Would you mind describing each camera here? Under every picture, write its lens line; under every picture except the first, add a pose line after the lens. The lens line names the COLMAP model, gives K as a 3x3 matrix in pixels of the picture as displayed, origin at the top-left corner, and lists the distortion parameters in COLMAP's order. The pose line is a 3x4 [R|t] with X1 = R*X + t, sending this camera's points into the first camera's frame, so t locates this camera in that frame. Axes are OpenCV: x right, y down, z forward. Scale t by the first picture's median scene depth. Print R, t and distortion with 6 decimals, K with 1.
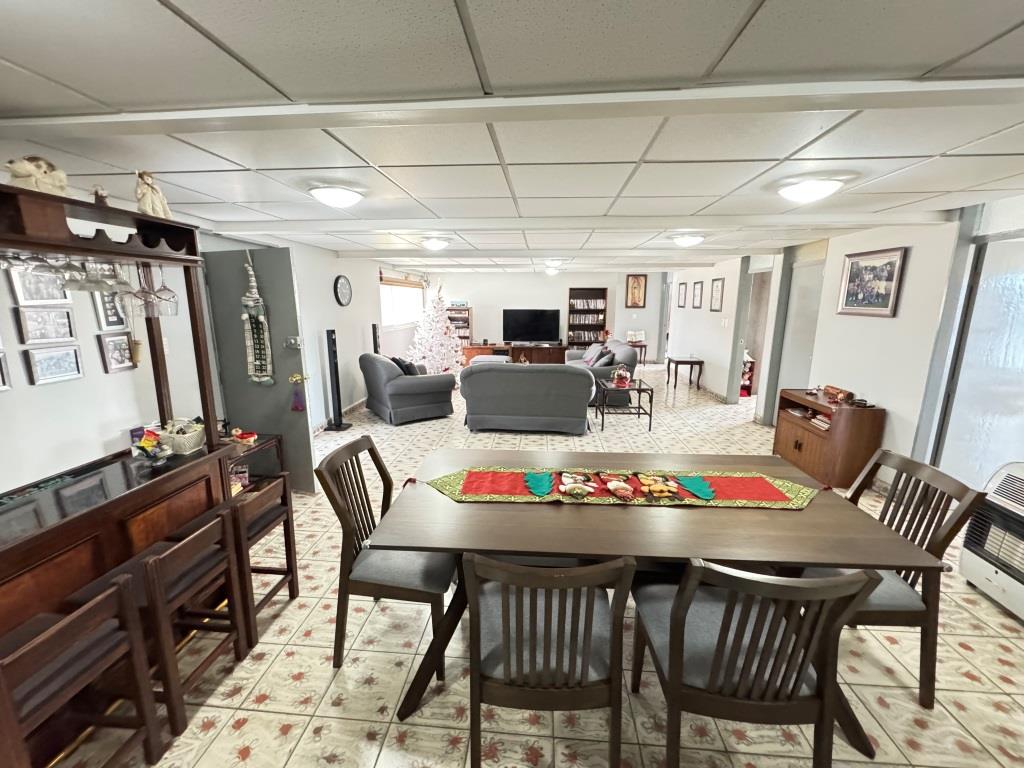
lens RADIAL K [[406.1, 0, 513.6], [0, 406.1, 380.7], [0, 0, 1]] dist [-0.001615, 0.000161]
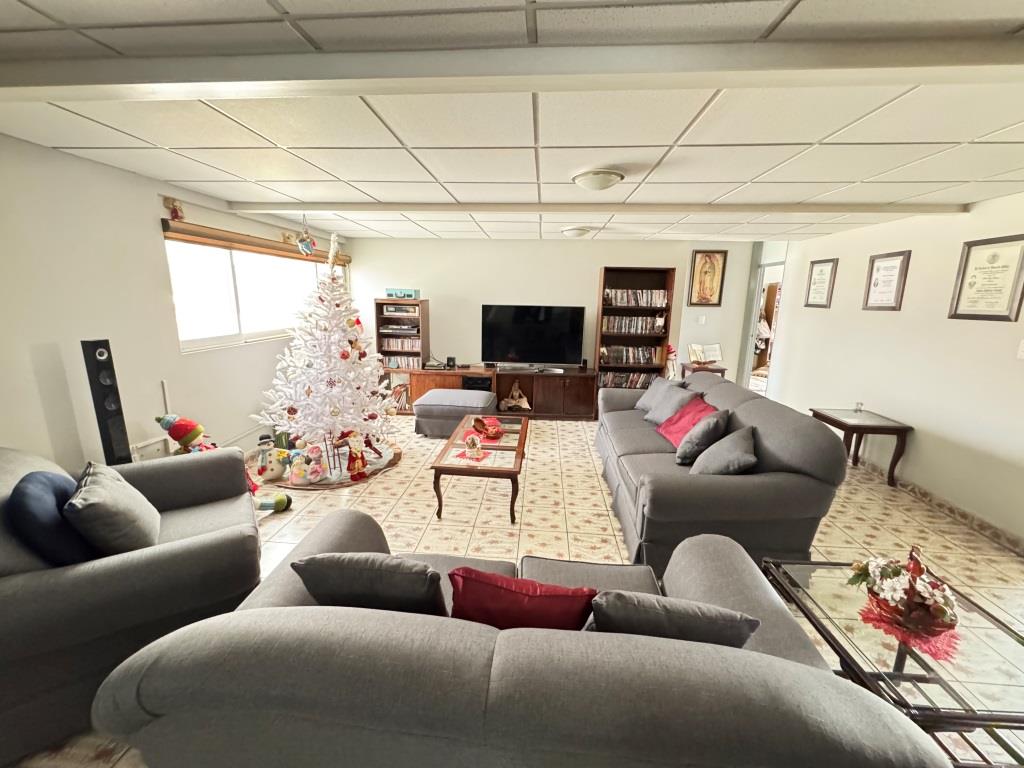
lens RADIAL K [[406.1, 0, 512.5], [0, 406.1, 382.4], [0, 0, 1]] dist [-0.001615, 0.000161]
pose [[0.999843, 0.017684, -0.000552, 0.017671], [-0.017673, 0.999719, 0.015789, -0.079987], [0.000831, -0.015777, 0.999875, 0.448079]]
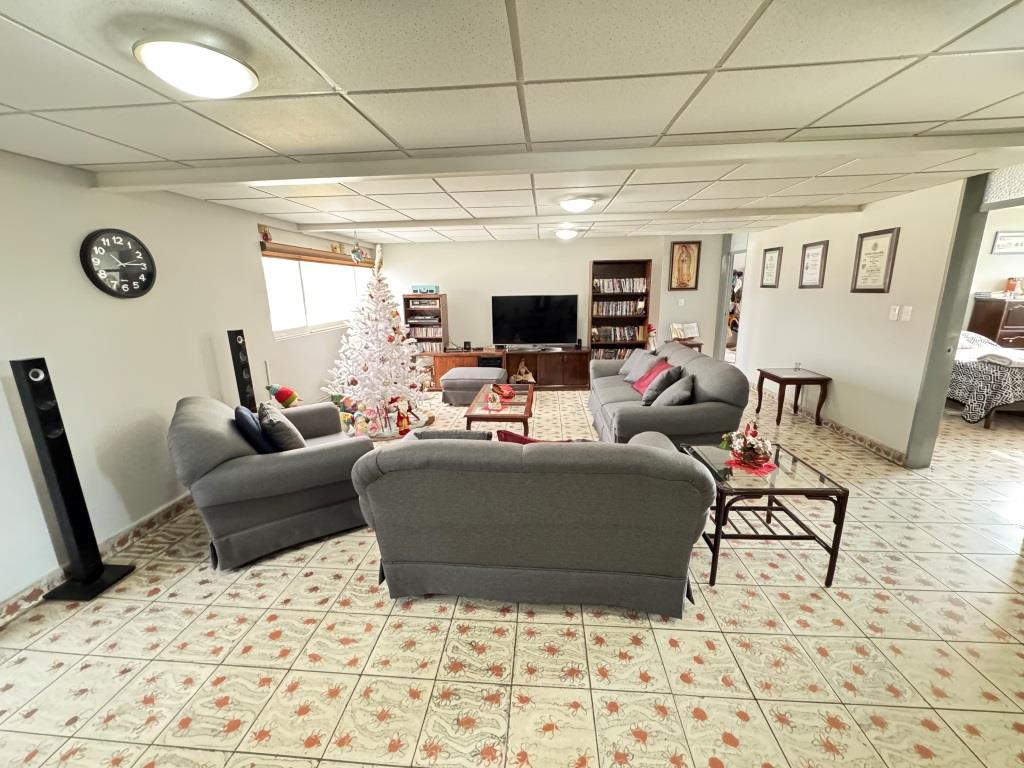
lens RADIAL K [[406.1, 0, 512.9], [0, 406.1, 382.4], [0, 0, 1]] dist [-0.001615, 0.000161]
pose [[0.999774, -0.018948, -0.009609, 0.012159], [0.019286, 0.999150, 0.036420, -0.059282], [0.008911, -0.036598, 0.999290, 0.335679]]
